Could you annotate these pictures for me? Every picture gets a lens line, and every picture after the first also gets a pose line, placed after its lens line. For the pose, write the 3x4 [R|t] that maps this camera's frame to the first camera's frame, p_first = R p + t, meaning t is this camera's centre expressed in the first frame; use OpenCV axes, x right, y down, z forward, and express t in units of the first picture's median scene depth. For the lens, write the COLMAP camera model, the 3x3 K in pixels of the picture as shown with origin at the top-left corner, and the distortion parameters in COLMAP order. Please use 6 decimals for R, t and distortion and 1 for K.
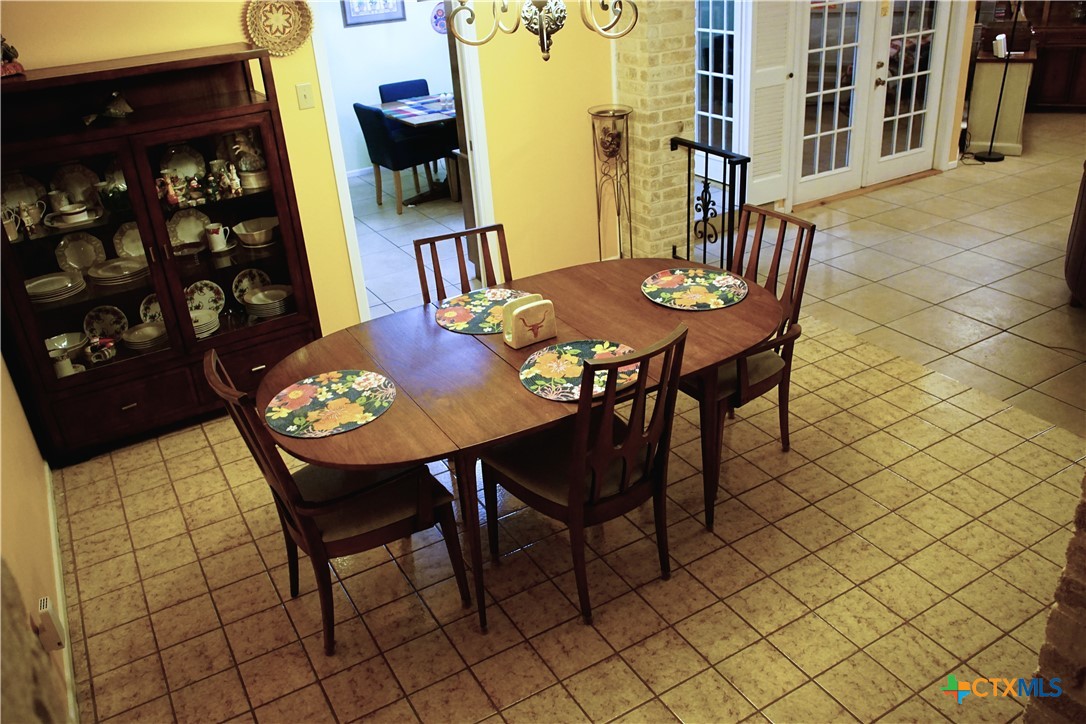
lens RADIAL K [[879.7, 0, 549.3], [0, 879.7, 353.8], [0, 0, 1]] dist [-0.094373, 0.093616]
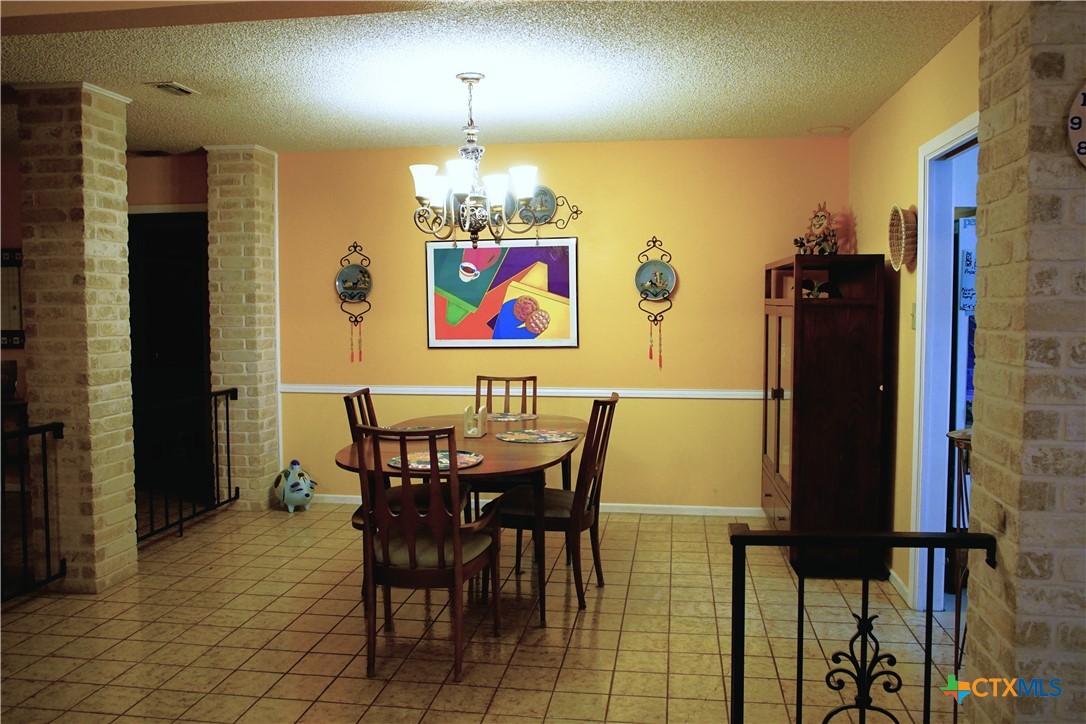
lens RADIAL K [[879.7, 0, 549.3], [0, 879.7, 353.8], [0, 0, 1]] dist [-0.094373, 0.093616]
pose [[-0.623226, 0.111887, -0.773997, 0.586649], [-0.310221, 0.873143, 0.376011, -0.416648], [0.717881, 0.474450, -0.509455, 1.030829]]
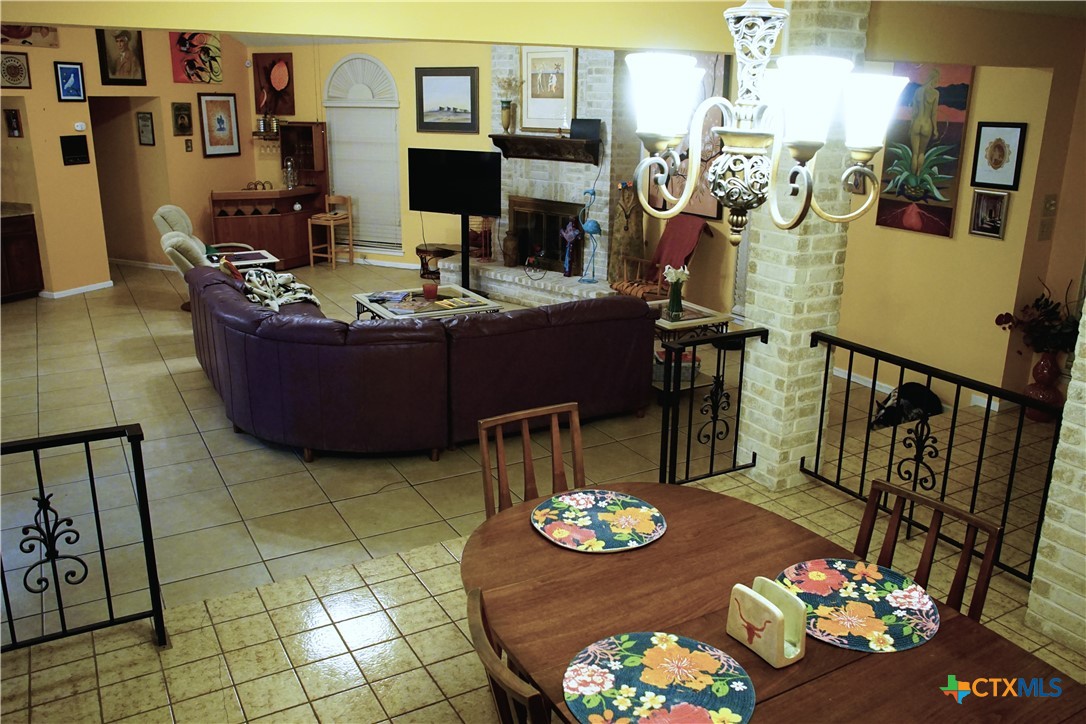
lens RADIAL K [[879.7, 0, 549.3], [0, 879.7, 353.8], [0, 0, 1]] dist [-0.094373, 0.093616]
pose [[0.008416, -0.219340, 0.975612, -0.363707], [0.435673, 0.878981, 0.193857, -0.241772], [-0.900066, 0.423416, 0.102958, 0.579668]]
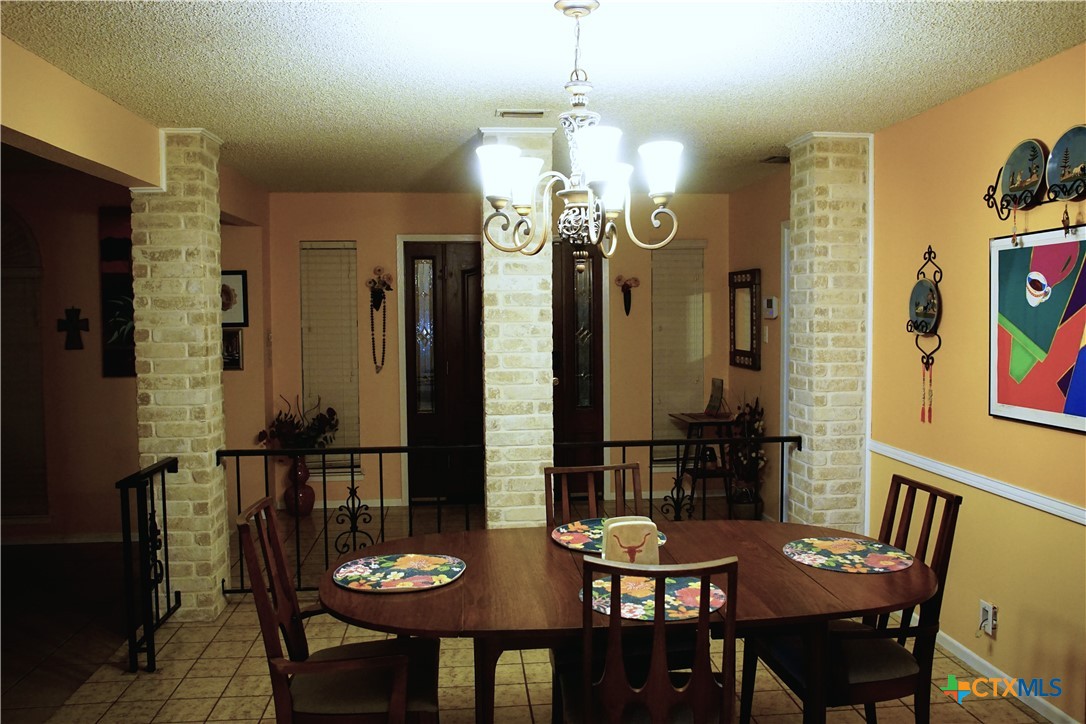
lens RADIAL K [[879.7, 0, 549.3], [0, 879.7, 353.8], [0, 0, 1]] dist [-0.094373, 0.093616]
pose [[-0.907363, 0.050847, 0.417262, -0.196247], [0.245613, 0.869706, 0.428119, -0.360375], [-0.341127, 0.490944, -0.801627, 0.967889]]
